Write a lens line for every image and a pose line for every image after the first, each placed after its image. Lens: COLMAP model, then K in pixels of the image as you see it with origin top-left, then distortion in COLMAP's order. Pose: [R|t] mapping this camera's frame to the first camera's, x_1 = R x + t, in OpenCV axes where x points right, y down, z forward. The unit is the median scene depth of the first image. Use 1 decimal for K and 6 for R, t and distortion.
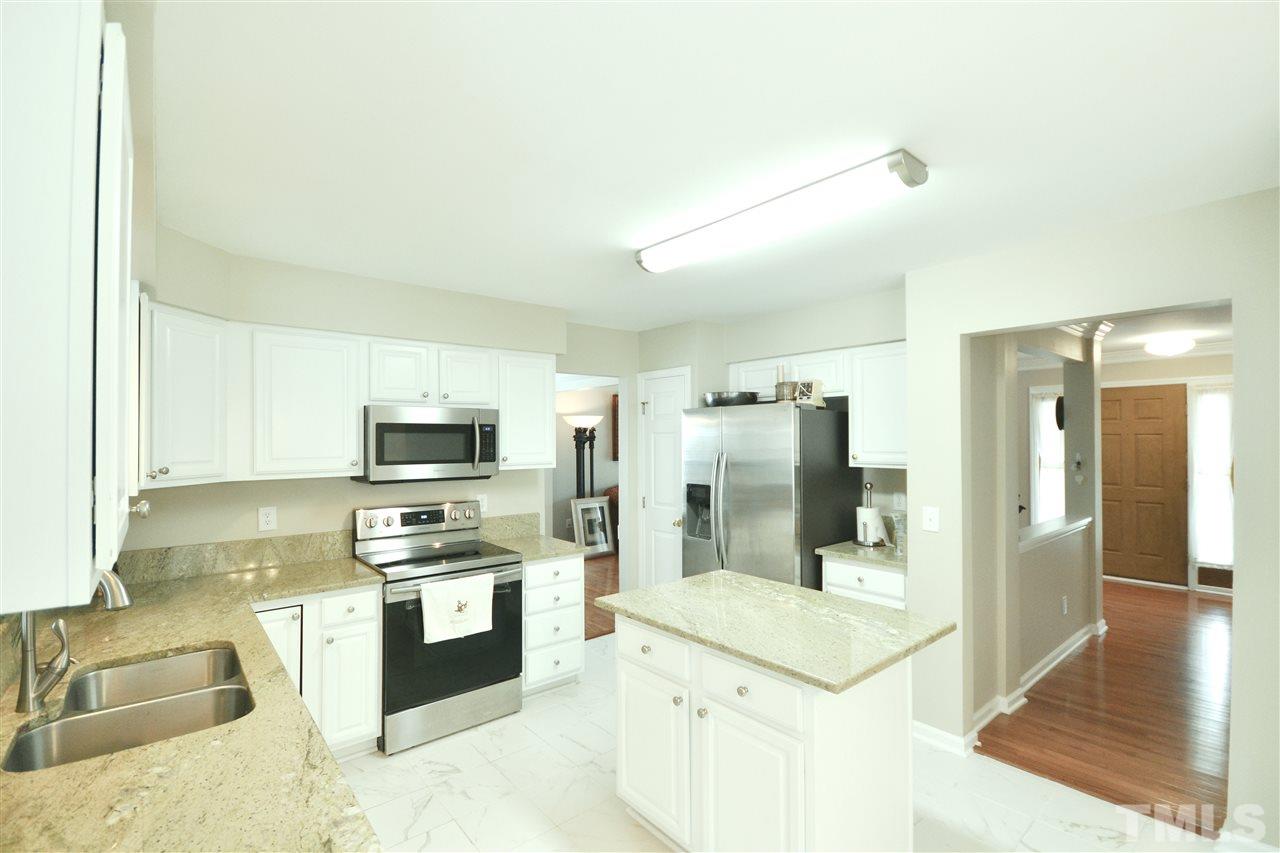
lens RADIAL K [[578.0, 0, 609.1], [0, 578.0, 431.4], [0, 0, 1]] dist [-0.019228, -0.004581]
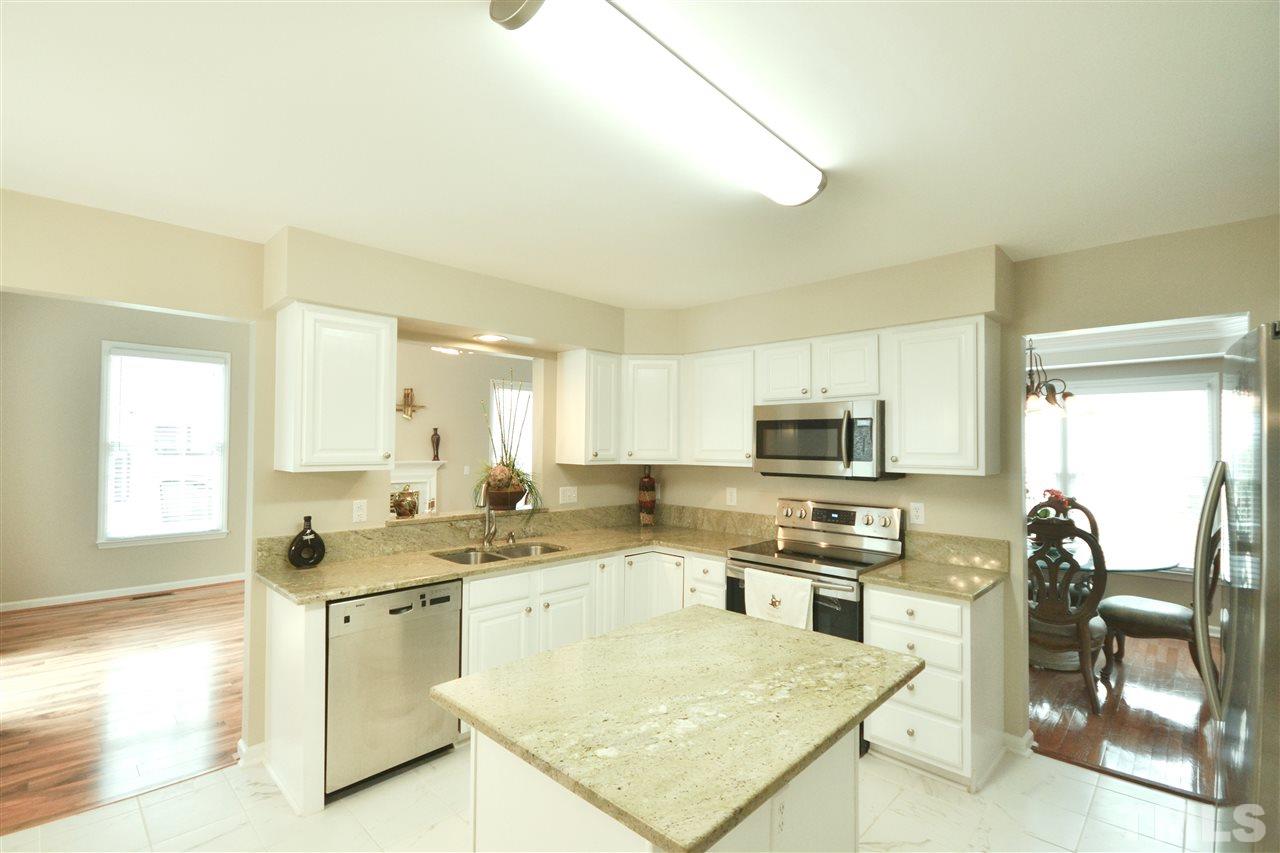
lens RADIAL K [[578.0, 0, 616.8], [0, 578.0, 440.2], [0, 0, 1]] dist [-0.019228, -0.004581]
pose [[0.087449, -0.002945, -0.996165, 0.706678], [0.004425, 0.999987, -0.002567, 0.025849], [0.996159, -0.004184, 0.087461, 0.636455]]
